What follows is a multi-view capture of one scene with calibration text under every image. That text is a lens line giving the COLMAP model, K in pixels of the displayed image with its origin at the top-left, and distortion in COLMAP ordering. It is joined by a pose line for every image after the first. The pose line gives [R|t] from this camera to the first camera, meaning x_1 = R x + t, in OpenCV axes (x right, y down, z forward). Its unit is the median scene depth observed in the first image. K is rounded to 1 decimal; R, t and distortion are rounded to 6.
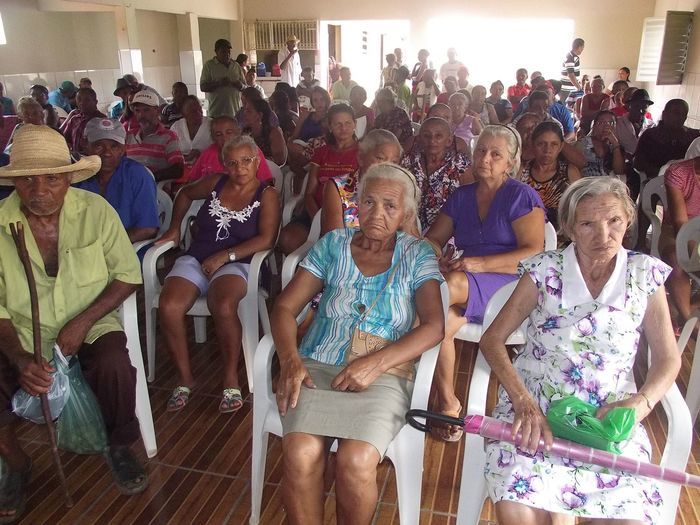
lens RADIAL K [[567.1, 0, 350.0], [0, 567.1, 262.5], [0, 0, 1]] dist [-0.009956, -0.004789]
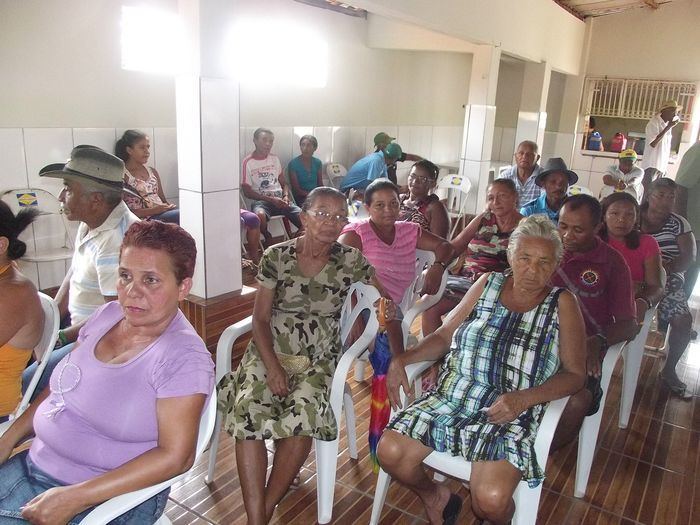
lens RADIAL K [[567.1, 0, 350.0], [0, 567.1, 262.5], [0, 0, 1]] dist [-0.009956, -0.004789]
pose [[0.942926, 0.154470, -0.295008, -0.606690], [-0.180291, 0.981641, -0.062258, -0.222413], [0.279975, 0.111892, 0.953464, 0.603379]]
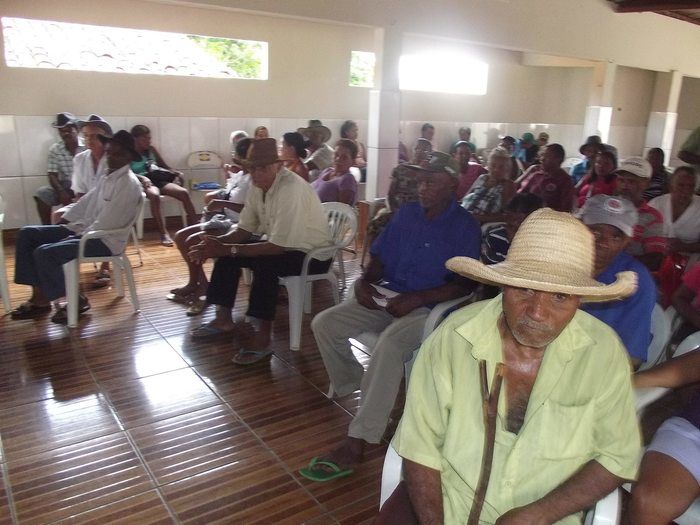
lens RADIAL K [[567.1, 0, 350.0], [0, 567.1, 262.5], [0, 0, 1]] dist [-0.009956, -0.004789]
pose [[0.746819, 0.226596, -0.625233, -0.091815], [-0.281203, 0.959575, 0.011881, -0.037313], [0.602650, 0.166944, 0.780348, 0.101822]]
